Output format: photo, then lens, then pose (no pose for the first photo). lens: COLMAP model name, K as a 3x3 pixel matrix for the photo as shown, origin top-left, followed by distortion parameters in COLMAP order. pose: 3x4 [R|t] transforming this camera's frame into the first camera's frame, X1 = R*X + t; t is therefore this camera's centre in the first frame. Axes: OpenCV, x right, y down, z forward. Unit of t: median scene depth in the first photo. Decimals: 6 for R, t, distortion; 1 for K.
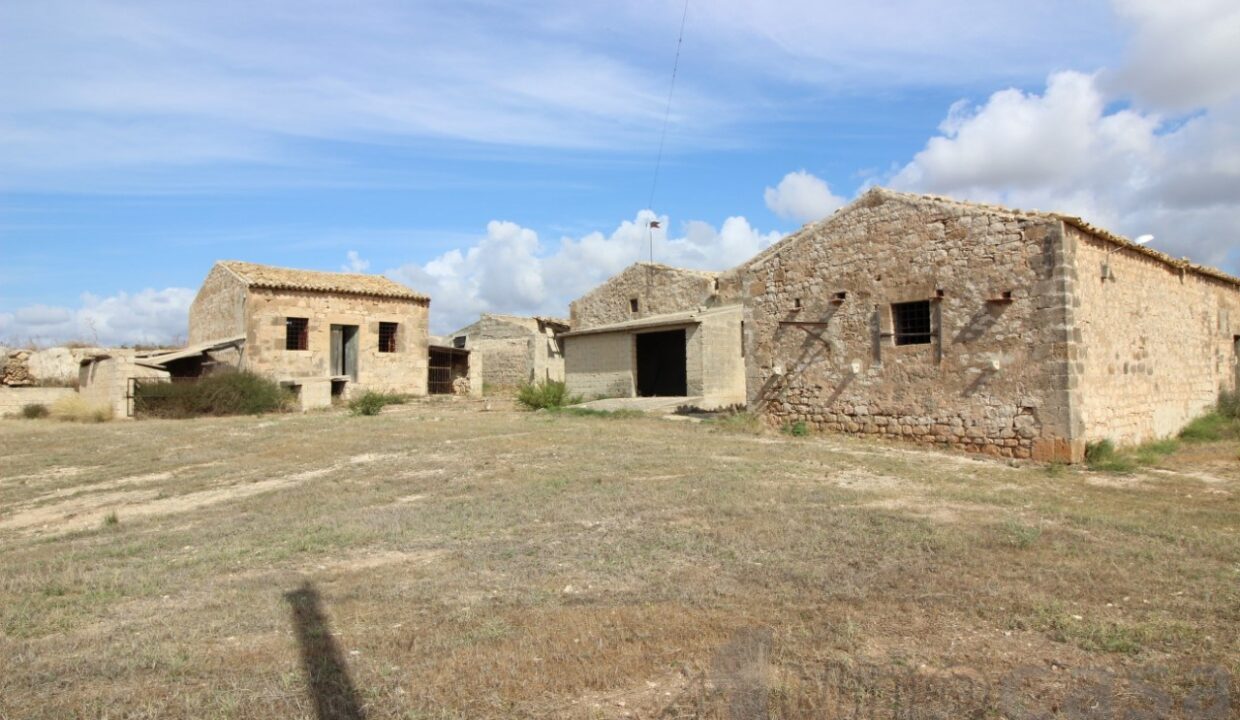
lens RADIAL K [[773.0, 0, 620.4], [0, 773.0, 355.1], [0, 0, 1]] dist [0.010404, -0.012020]
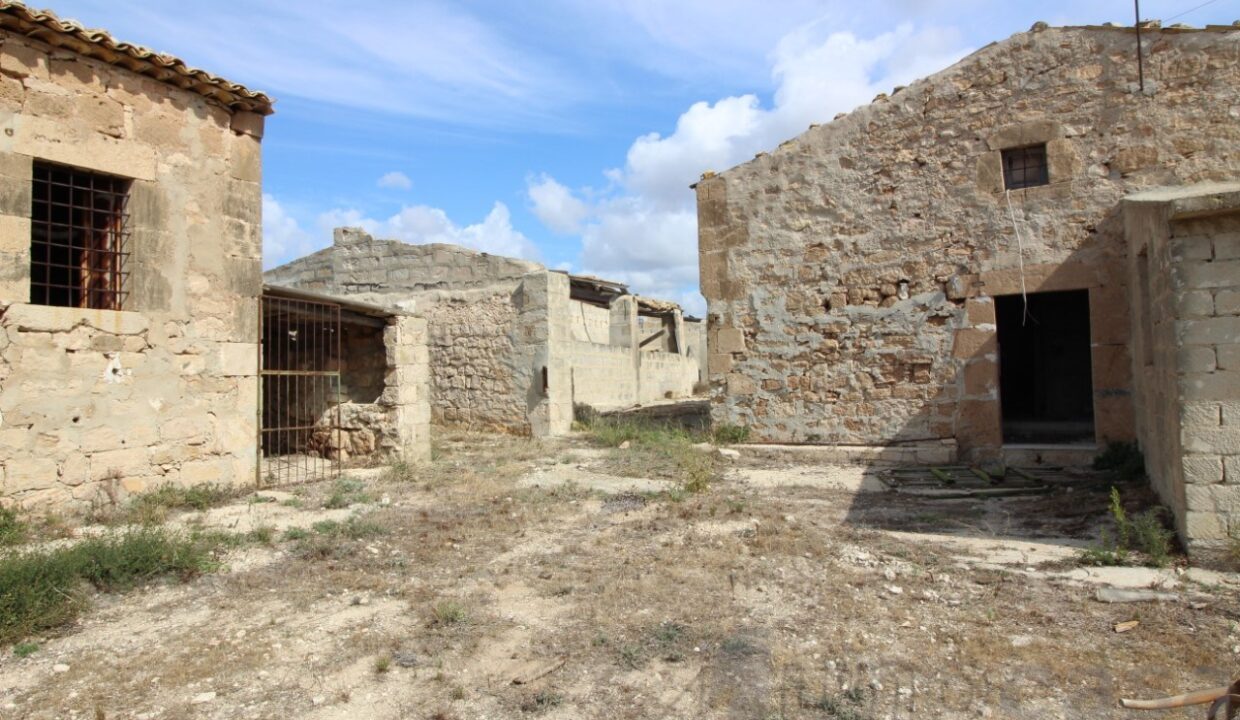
lens RADIAL K [[773.0, 0, 620.4], [0, 773.0, 355.1], [0, 0, 1]] dist [0.010404, -0.012020]
pose [[0.936933, -0.005588, 0.349463, -0.269785], [0.000348, 0.999887, 0.015054, 0.007563], [-0.349508, -0.013982, 0.936829, 0.853406]]
